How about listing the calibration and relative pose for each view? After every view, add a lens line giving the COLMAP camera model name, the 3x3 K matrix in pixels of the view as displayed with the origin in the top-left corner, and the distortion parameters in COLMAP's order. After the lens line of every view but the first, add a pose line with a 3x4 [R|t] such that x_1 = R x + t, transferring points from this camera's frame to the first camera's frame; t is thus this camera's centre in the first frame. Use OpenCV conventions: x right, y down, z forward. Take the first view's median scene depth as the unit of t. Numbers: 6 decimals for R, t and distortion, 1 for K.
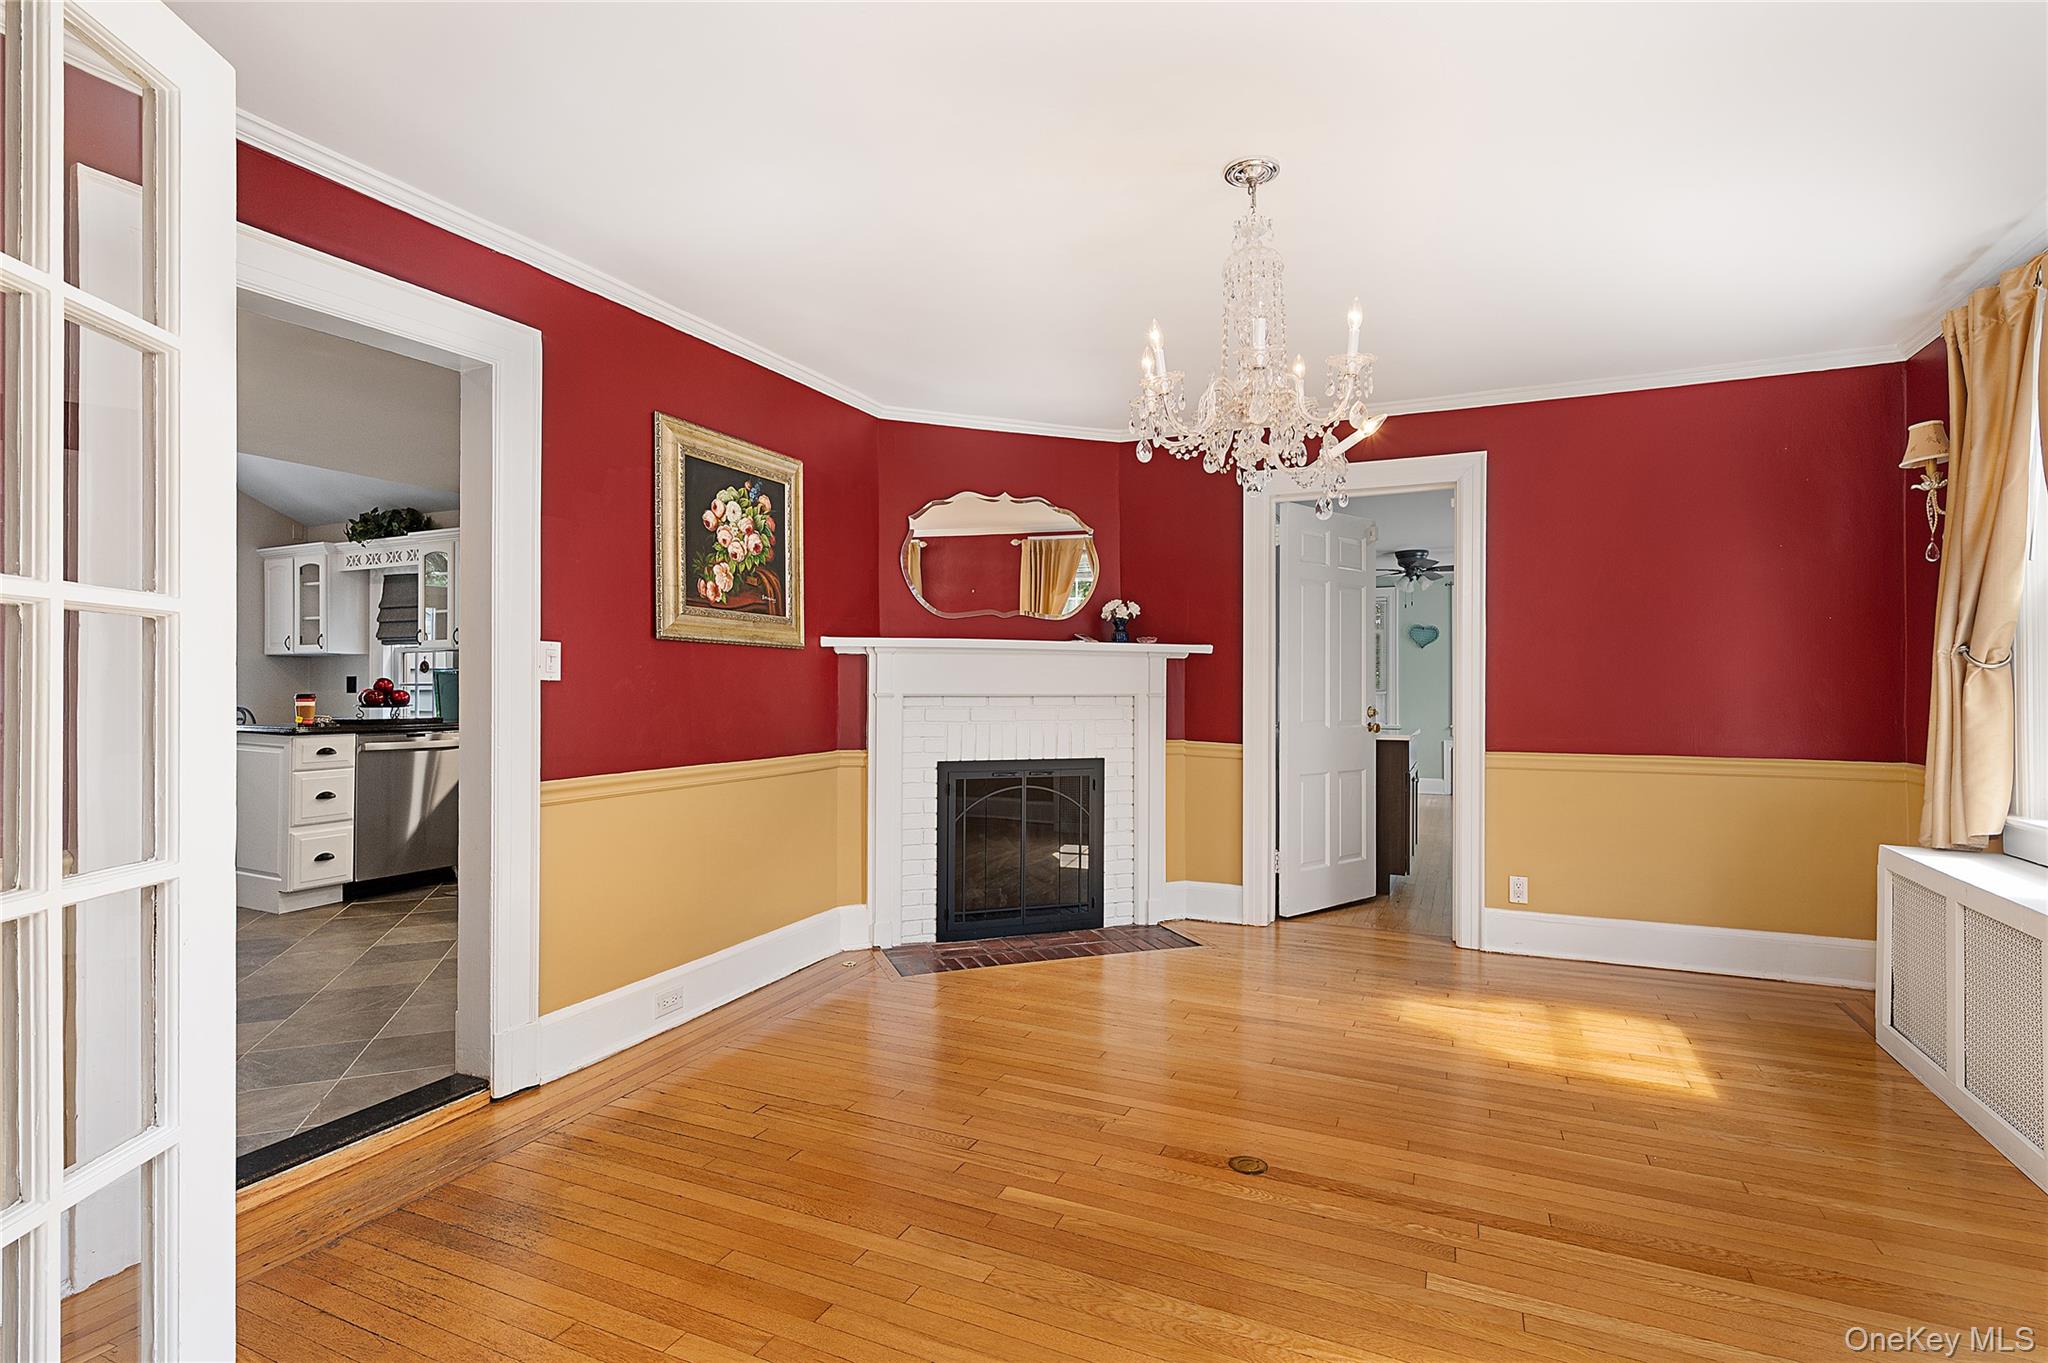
lens RADIAL K [[972.0, 0, 1031.2], [0, 972.0, 688.1], [0, 0, 1]] dist [0.000891, -0.000860]
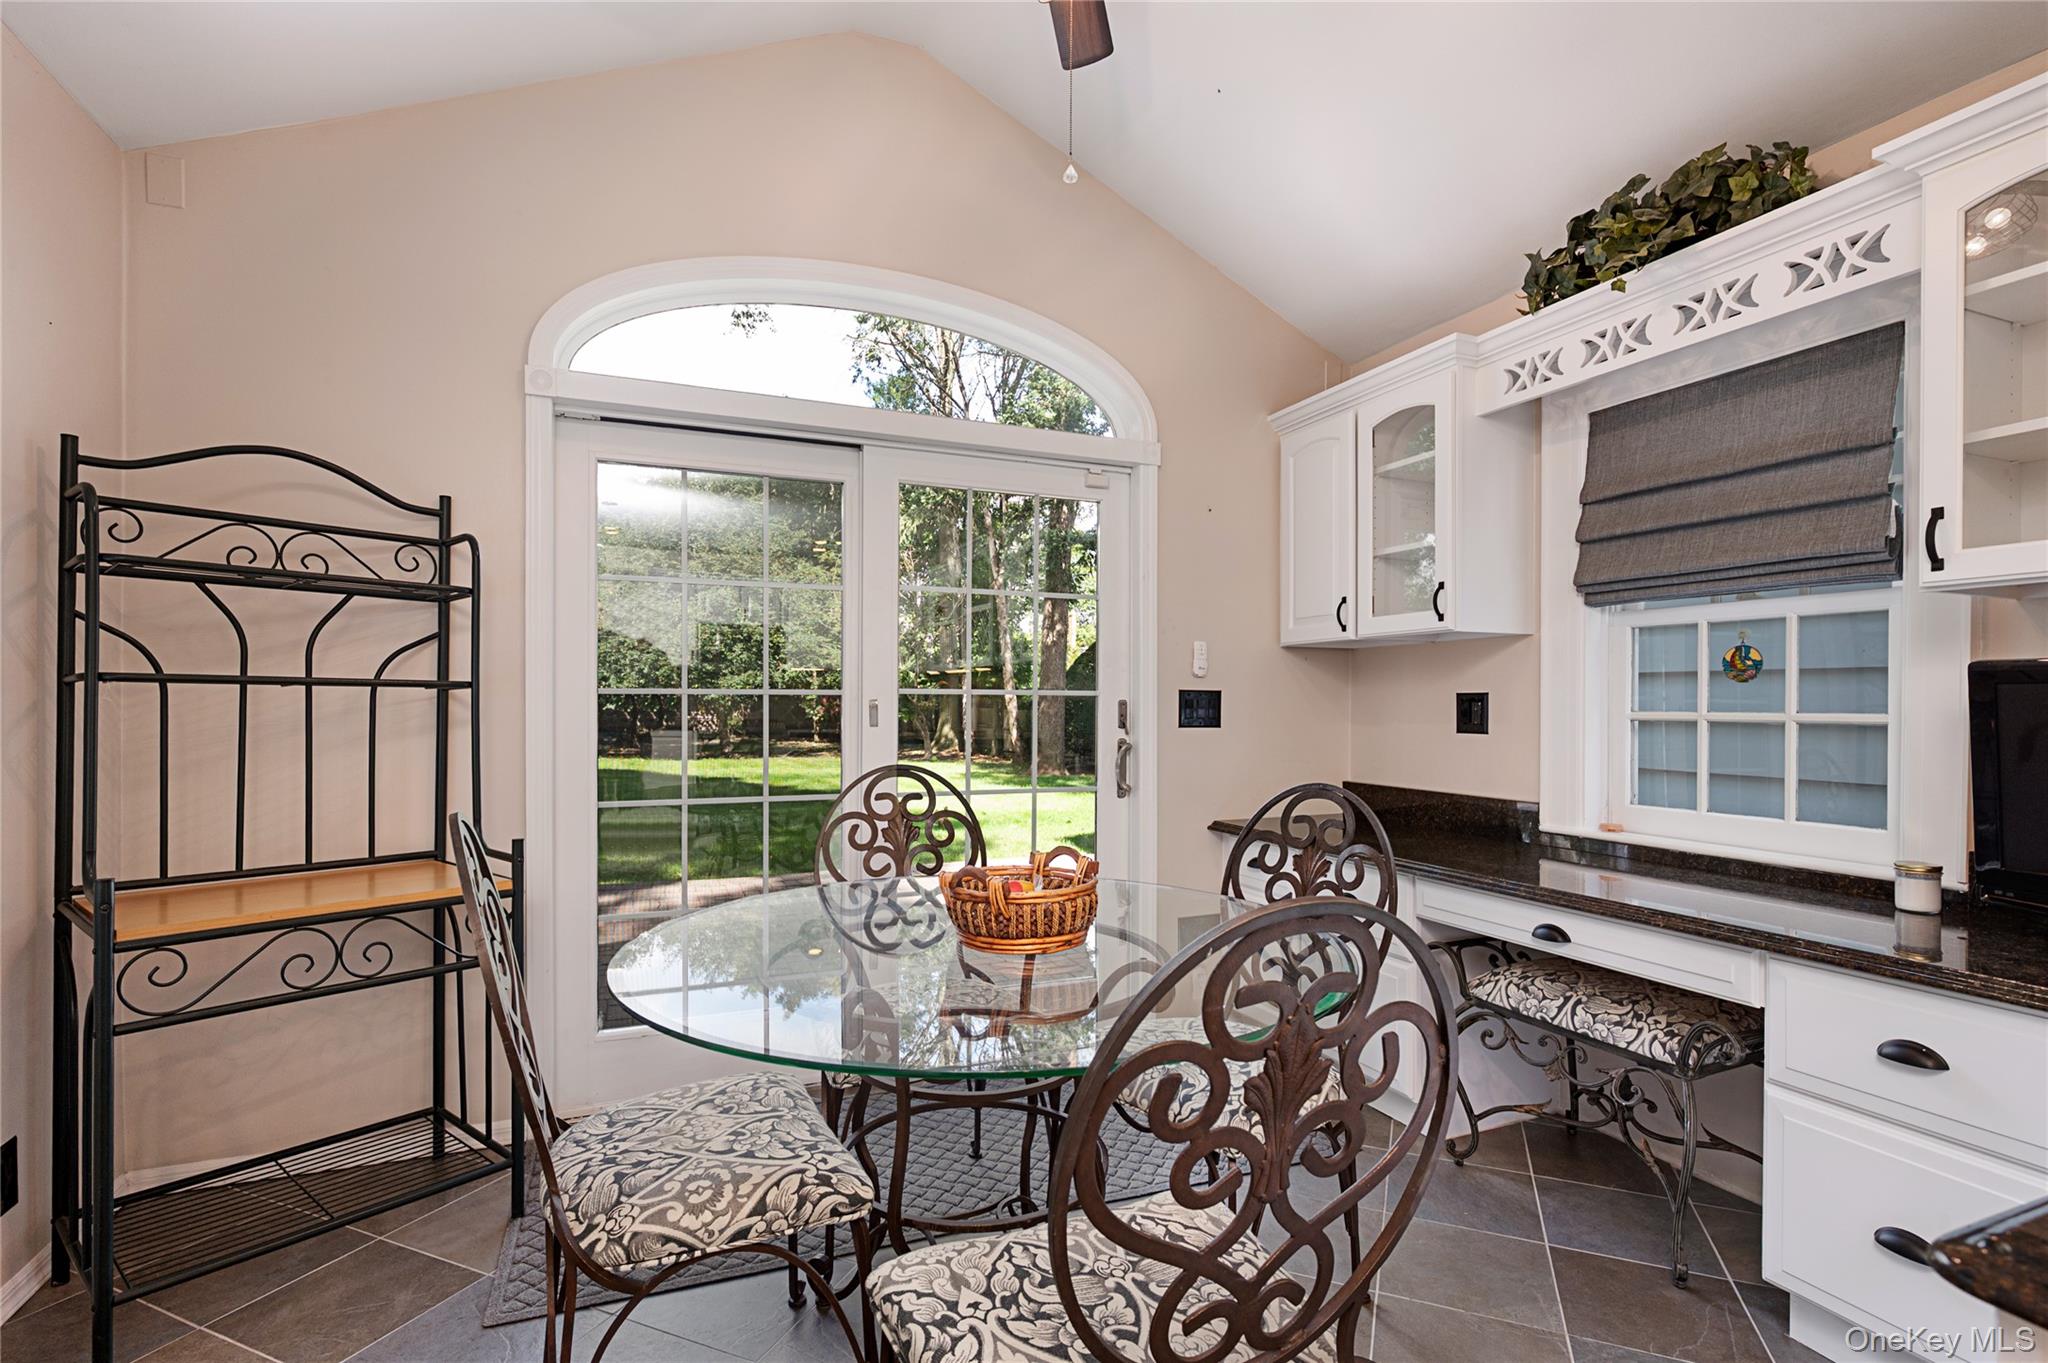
lens RADIAL K [[972.0, 0, 1021.1], [0, 972.0, 692.1], [0, 0, 1]] dist [0.000891, -0.000860]
pose [[0.728261, -0.004445, -0.685285, -0.601631], [0.001441, 0.999987, -0.004955, -0.011048], [0.685298, 0.002621, 0.728258, 0.621806]]
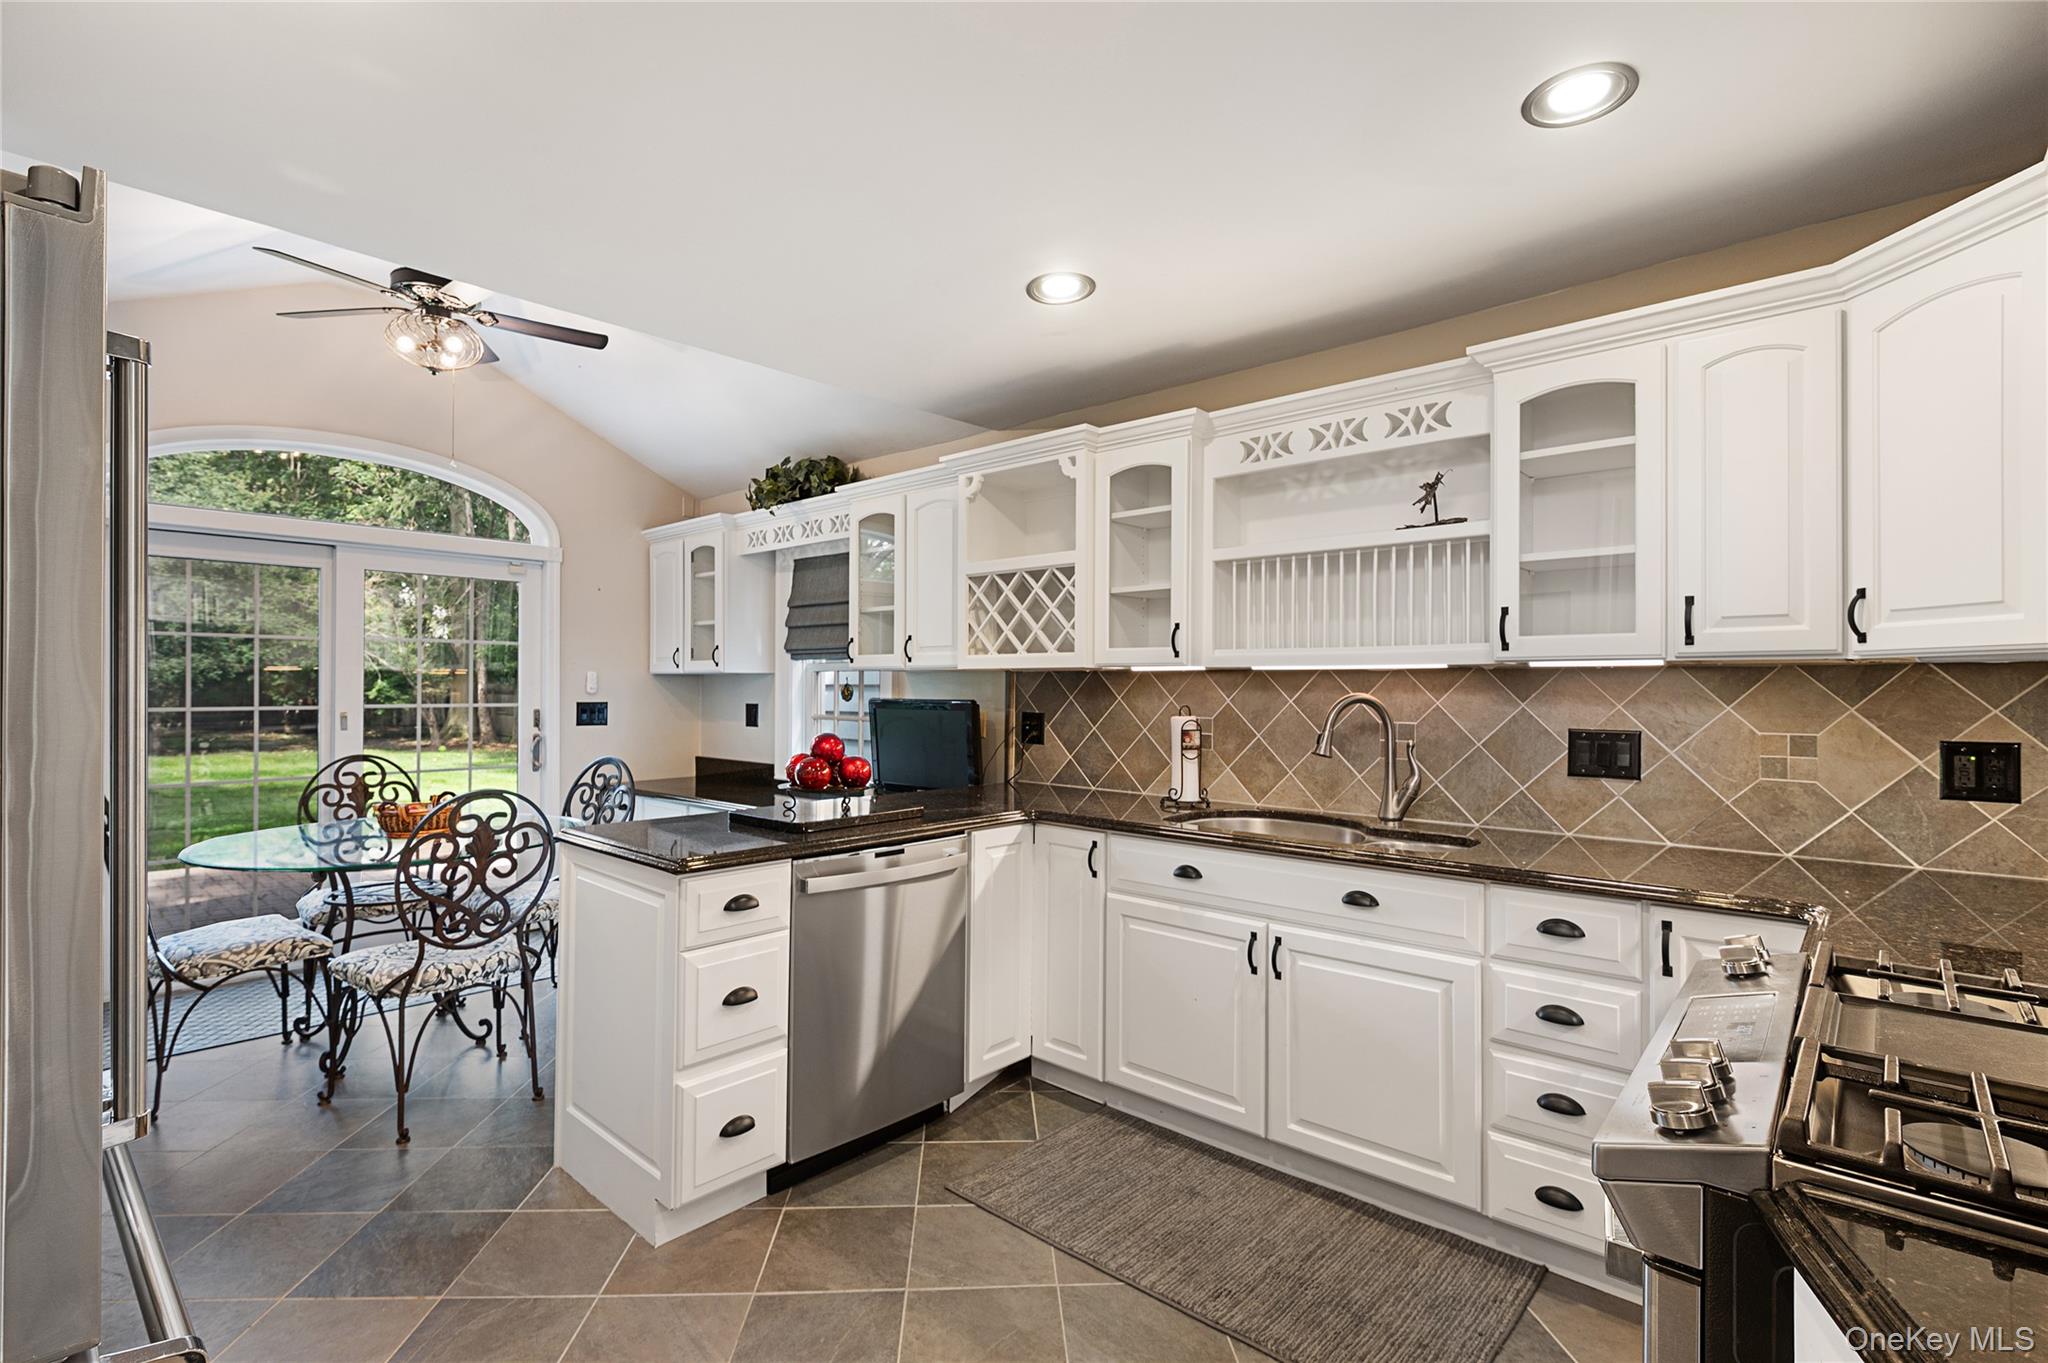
lens RADIAL K [[972.0, 0, 1025.4], [0, 972.0, 672.8], [0, 0, 1]] dist [0.000891, -0.000860]
pose [[0.952288, -0.001670, -0.305197, -0.312031], [-0.000224, 0.999981, -0.006169, -0.032362], [0.305202, 0.005943, 0.952269, 0.410734]]
